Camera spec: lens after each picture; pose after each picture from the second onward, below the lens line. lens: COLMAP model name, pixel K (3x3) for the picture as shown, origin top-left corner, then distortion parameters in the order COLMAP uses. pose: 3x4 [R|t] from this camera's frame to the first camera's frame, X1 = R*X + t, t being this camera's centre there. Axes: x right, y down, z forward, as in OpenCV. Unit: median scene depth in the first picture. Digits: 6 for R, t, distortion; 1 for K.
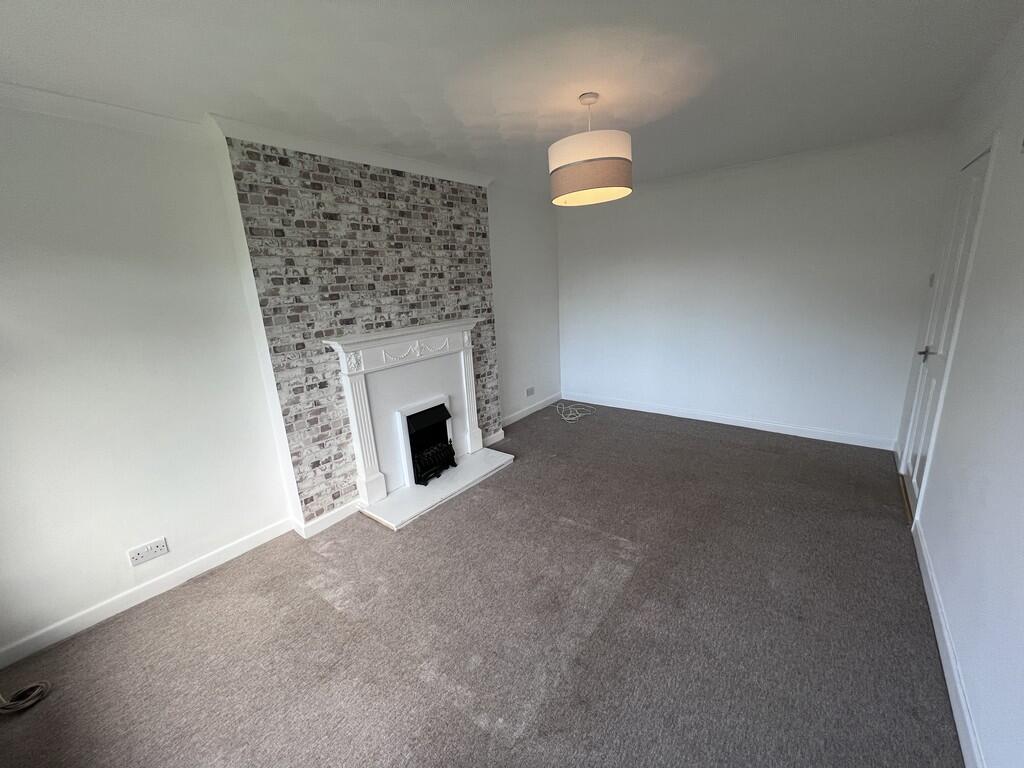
lens RADIAL K [[411.2, 0, 474.0], [0, 411.2, 399.4], [0, 0, 1]] dist [-0.001025, -0.000044]
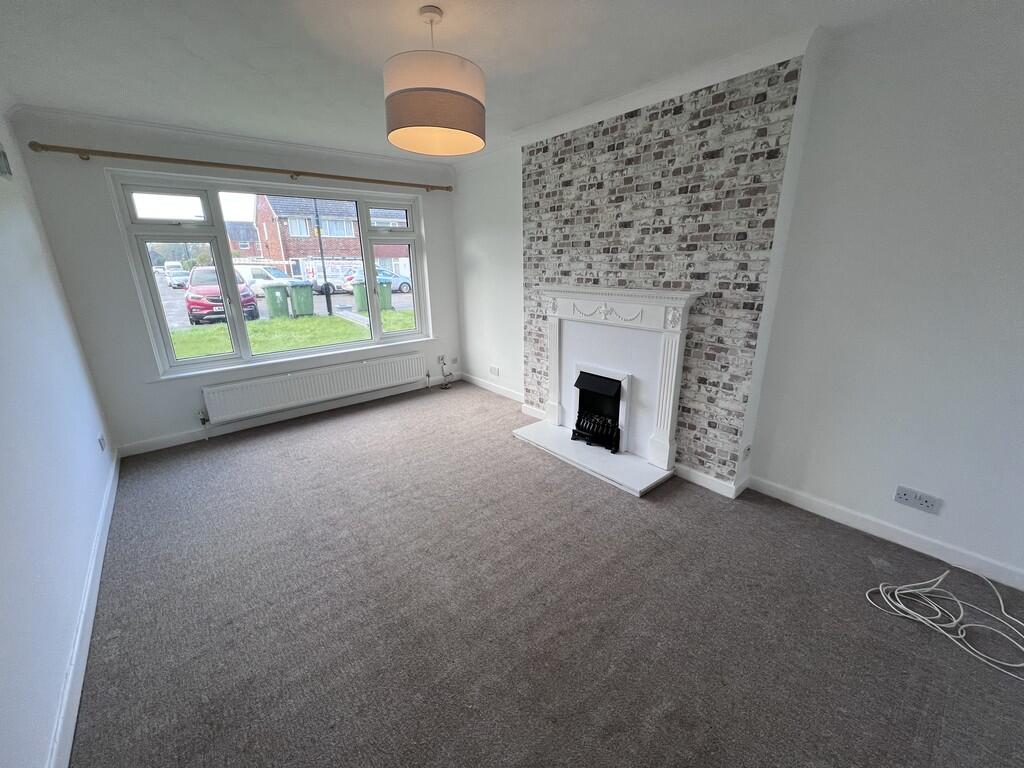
lens RADIAL K [[411.7, 0, 512.0], [0, 411.7, 384.0], [0, 0, 1]] dist [-0.001386, 0.000160]
pose [[-0.158303, 0.368767, -0.915943, 0.823921], [-0.220176, 0.891099, 0.396818, -0.302490], [0.962529, 0.264486, -0.059870, 0.888365]]
